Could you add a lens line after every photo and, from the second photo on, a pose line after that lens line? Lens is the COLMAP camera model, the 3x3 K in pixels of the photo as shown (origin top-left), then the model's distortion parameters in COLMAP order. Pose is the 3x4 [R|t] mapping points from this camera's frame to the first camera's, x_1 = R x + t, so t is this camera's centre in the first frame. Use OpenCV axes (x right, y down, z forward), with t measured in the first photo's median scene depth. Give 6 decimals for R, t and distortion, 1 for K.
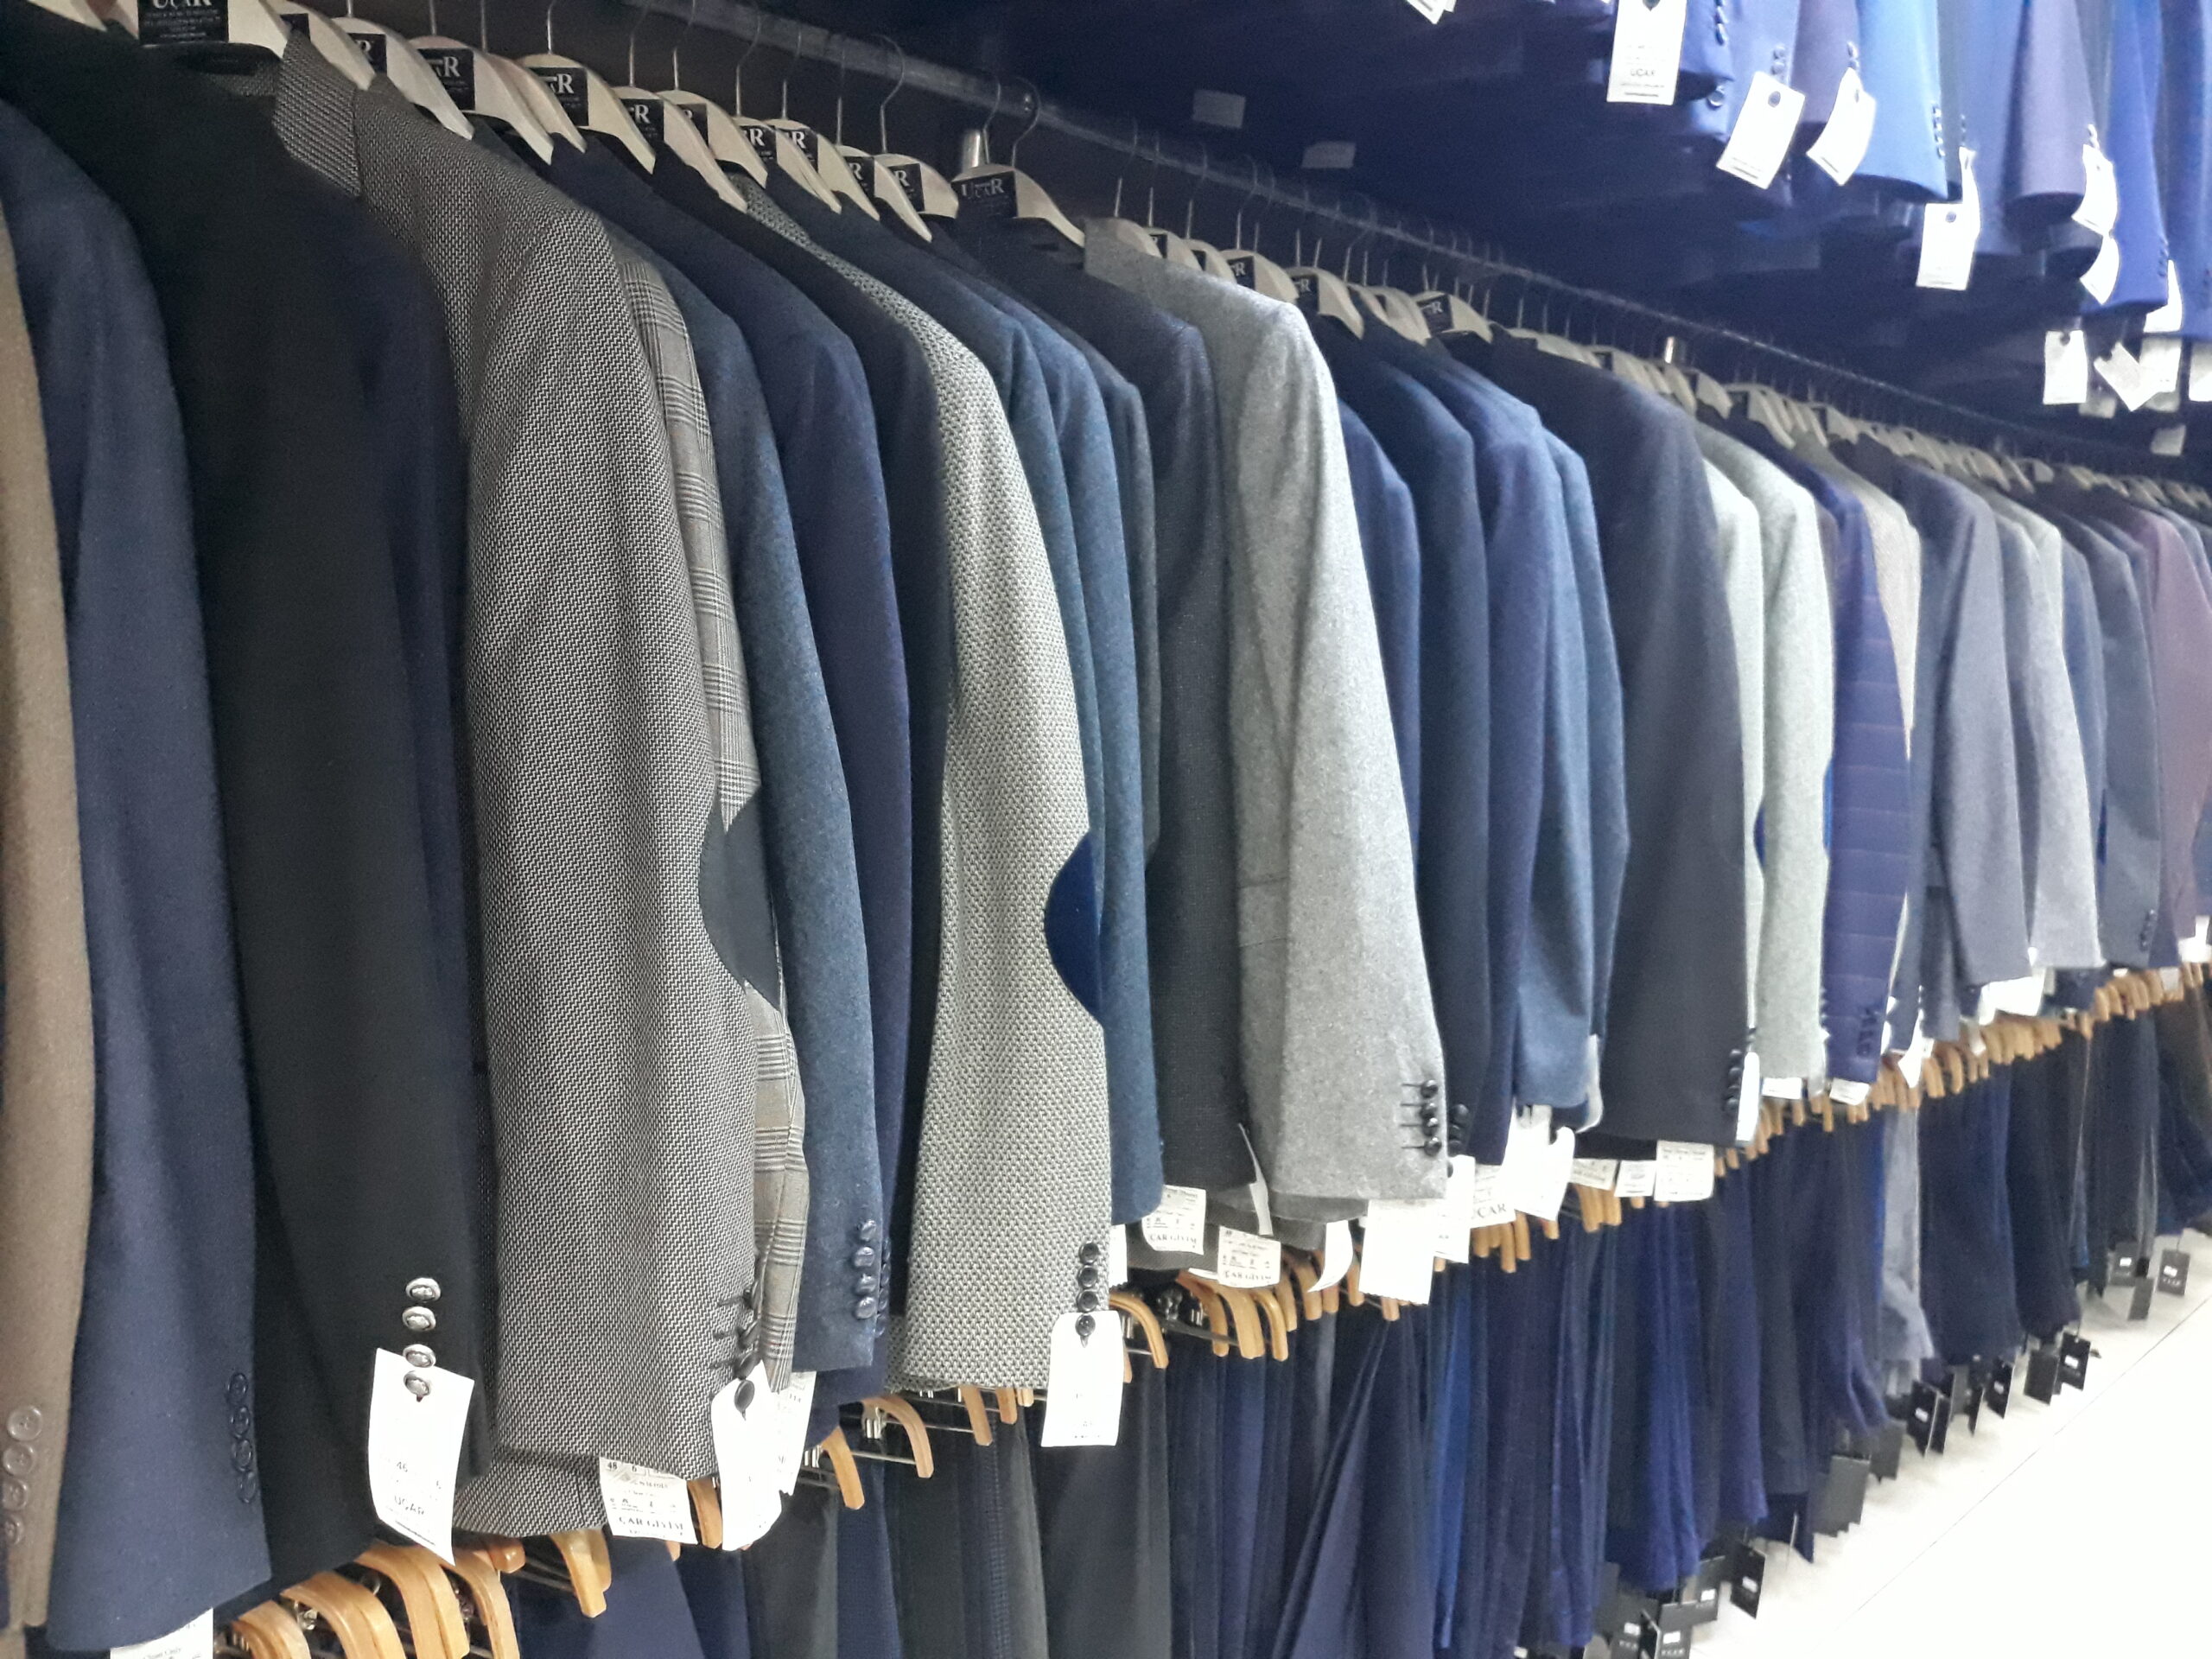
lens RADIAL K [[1854.5, 0, 1102.8], [0, 1854.5, 897.4], [0, 0, 1]] dist [0.000314, -0.002446]
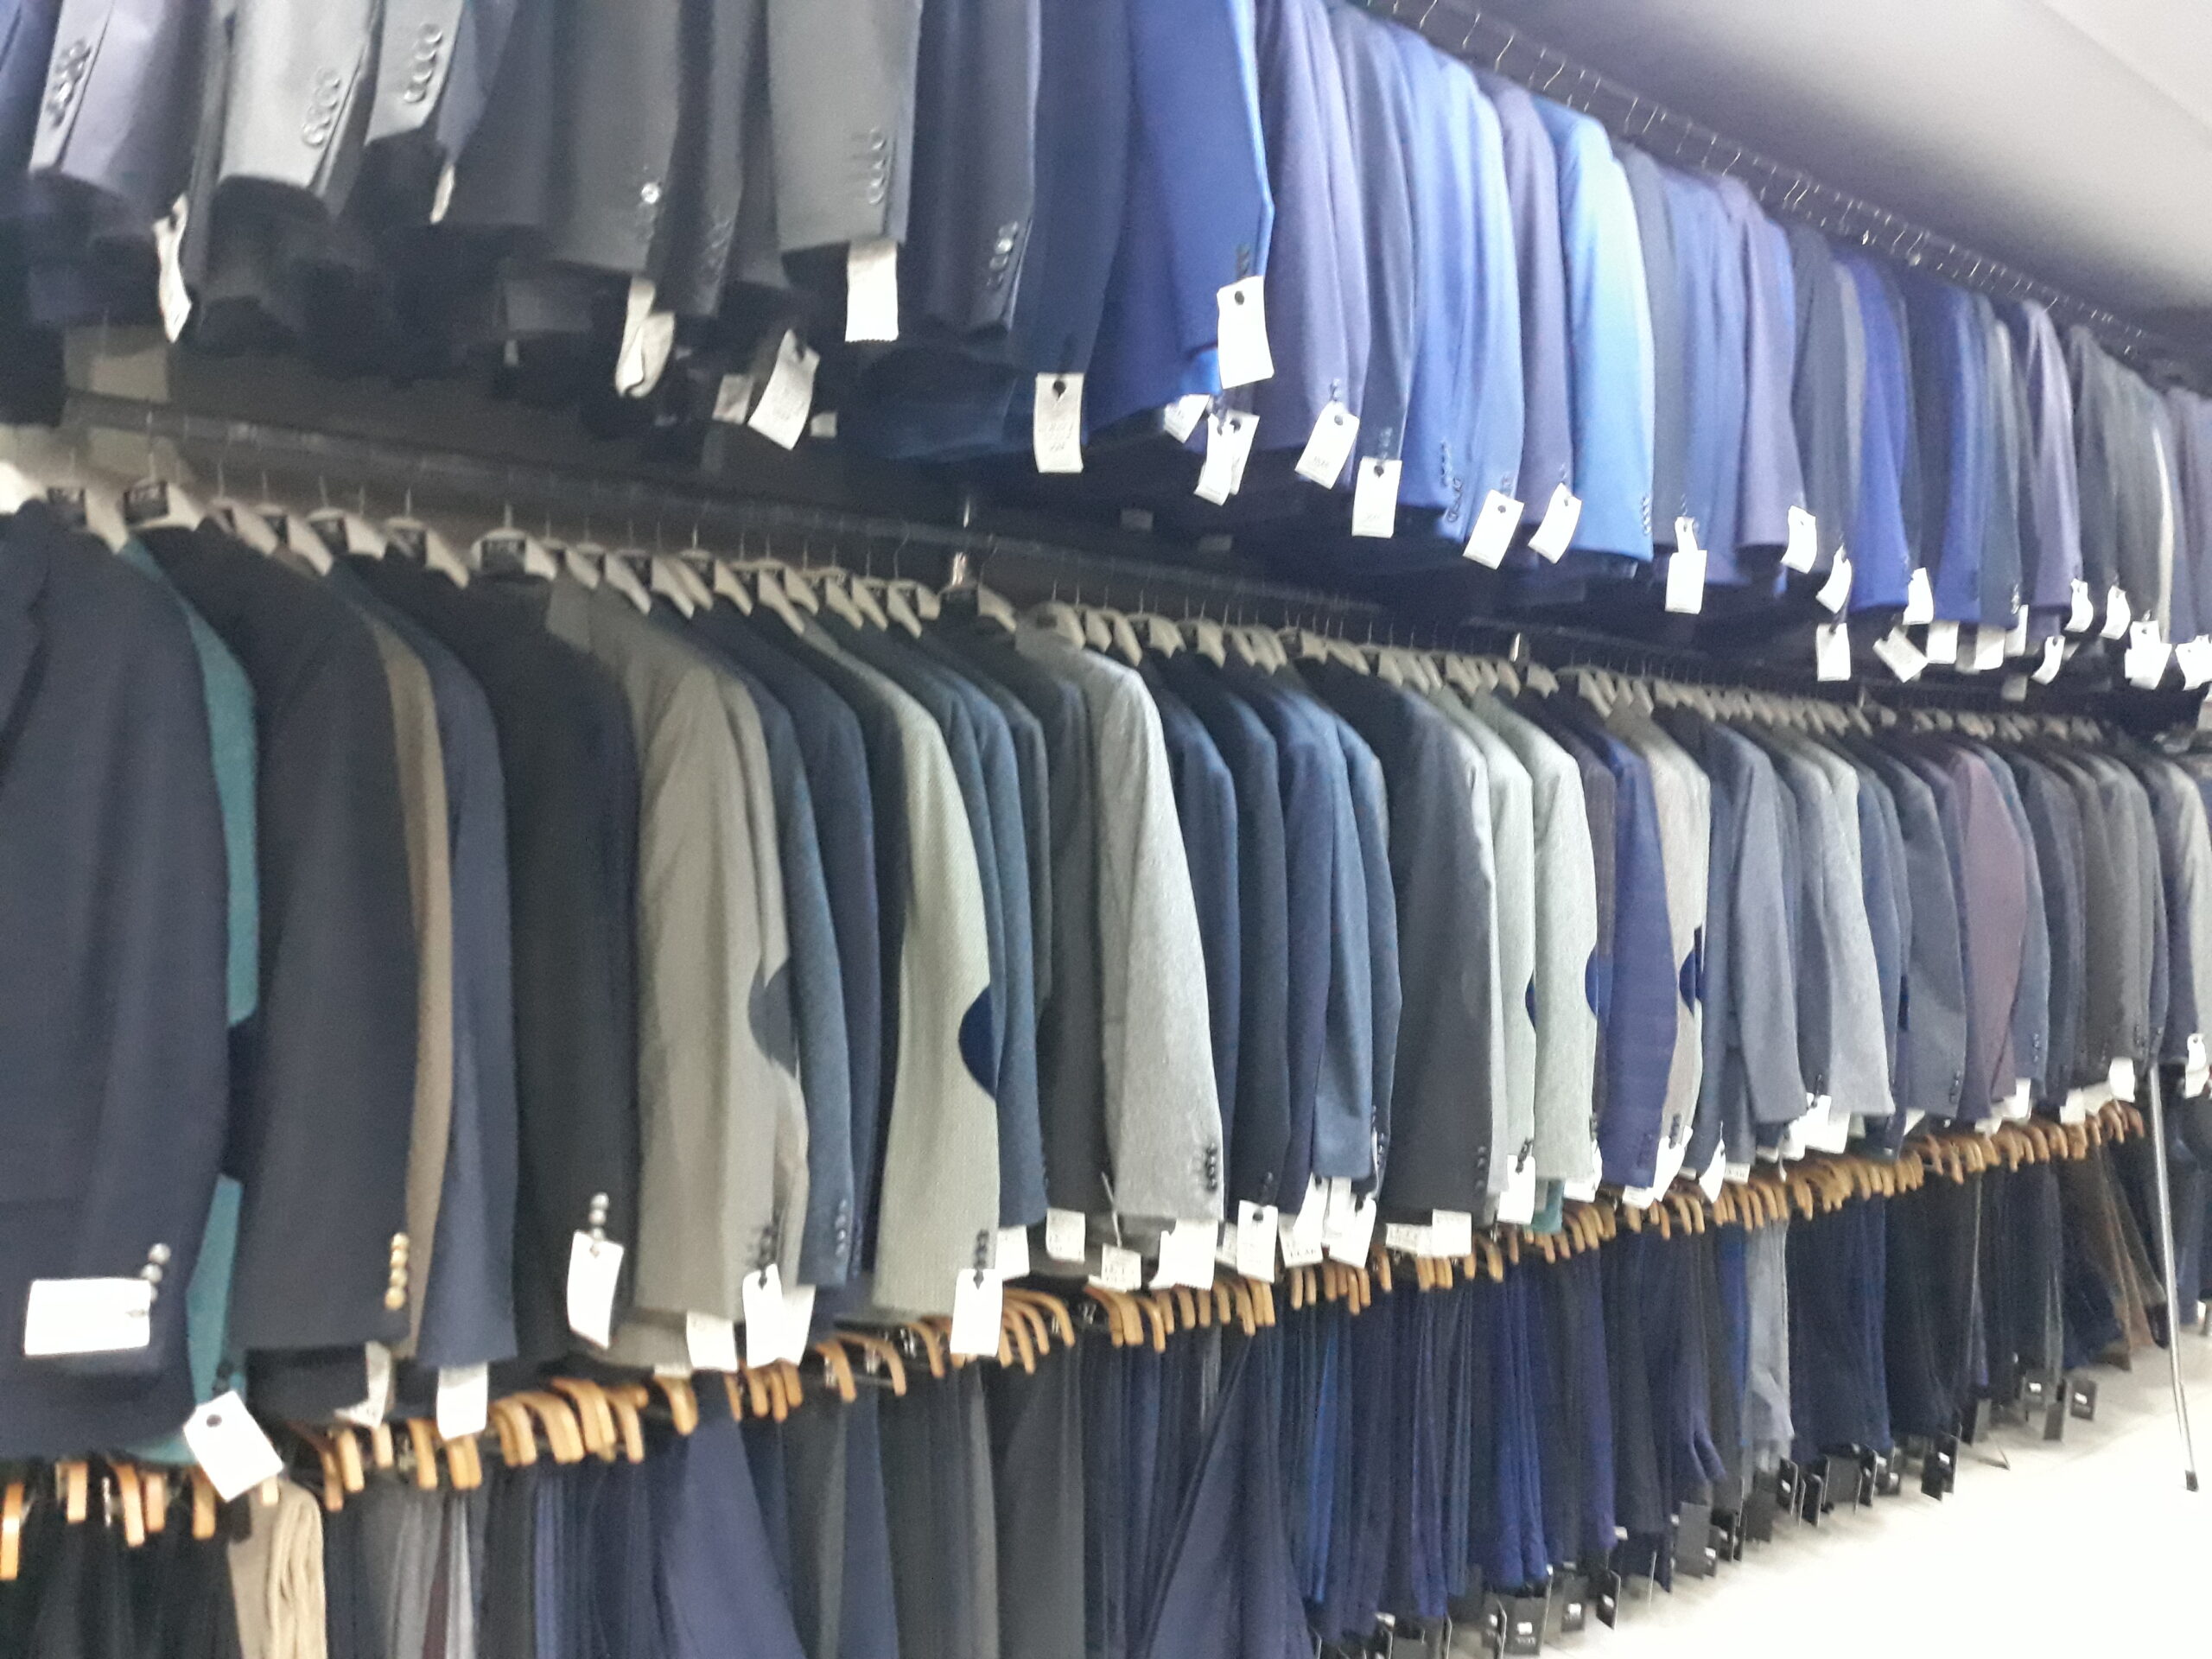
lens RADIAL K [[1854.5, 0, 1102.8], [0, 1854.5, 897.4], [0, 0, 1]] dist [0.000314, -0.002446]
pose [[0.995807, 0.010785, -0.090836, 0.187474], [-0.019244, 0.995501, -0.092774, 0.030005], [0.089427, 0.094133, 0.991535, -0.515249]]
